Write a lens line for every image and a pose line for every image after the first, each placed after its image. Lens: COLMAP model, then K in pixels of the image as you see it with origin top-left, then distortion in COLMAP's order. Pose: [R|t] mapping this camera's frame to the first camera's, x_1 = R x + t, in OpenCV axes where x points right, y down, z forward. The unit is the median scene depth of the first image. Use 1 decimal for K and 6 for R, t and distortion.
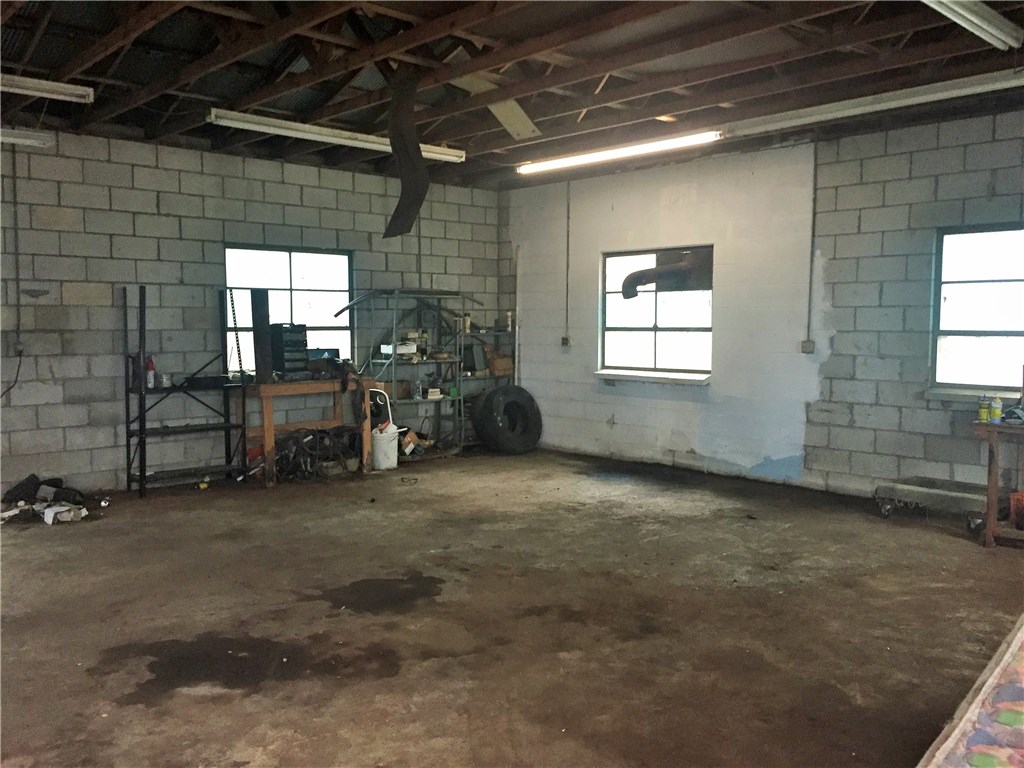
lens RADIAL K [[880.9, 0, 510.6], [0, 880.9, 380.0], [0, 0, 1]] dist [0.076527, -0.103809]
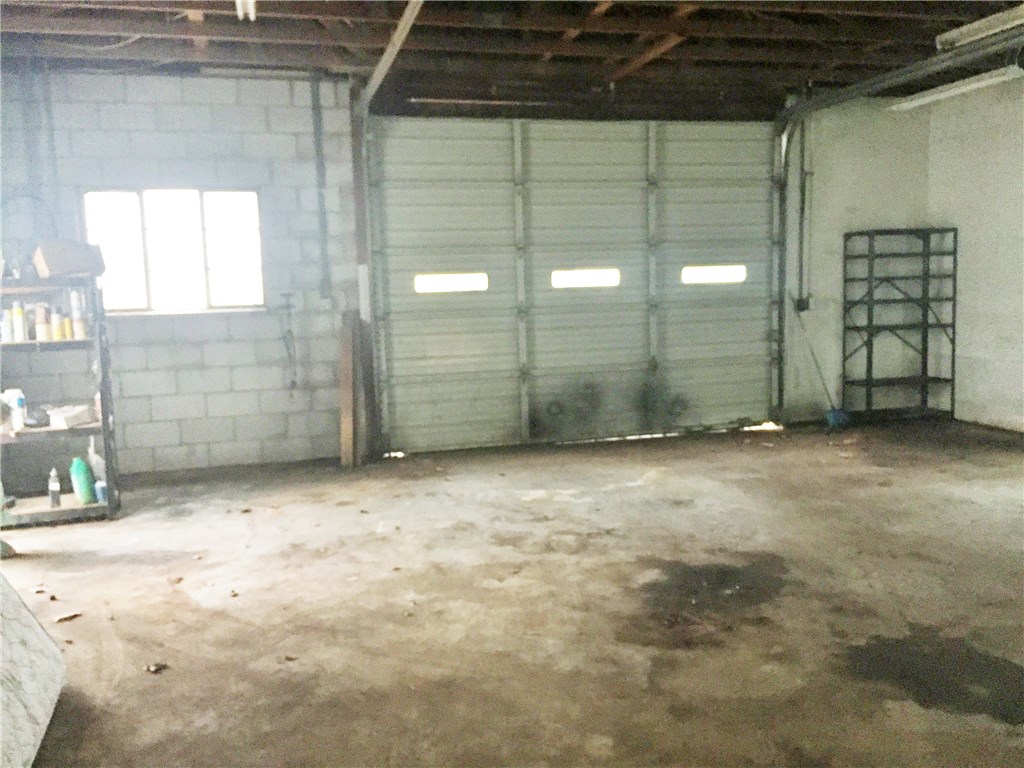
lens RADIAL K [[880.9, 0, 510.6], [0, 880.9, 380.0], [0, 0, 1]] dist [0.076527, -0.103809]
pose [[-0.471851, 0.107319, -0.875122, 0.668973], [-0.028053, 0.990234, 0.136561, -0.056979], [0.881232, 0.088986, -0.464233, 1.240679]]
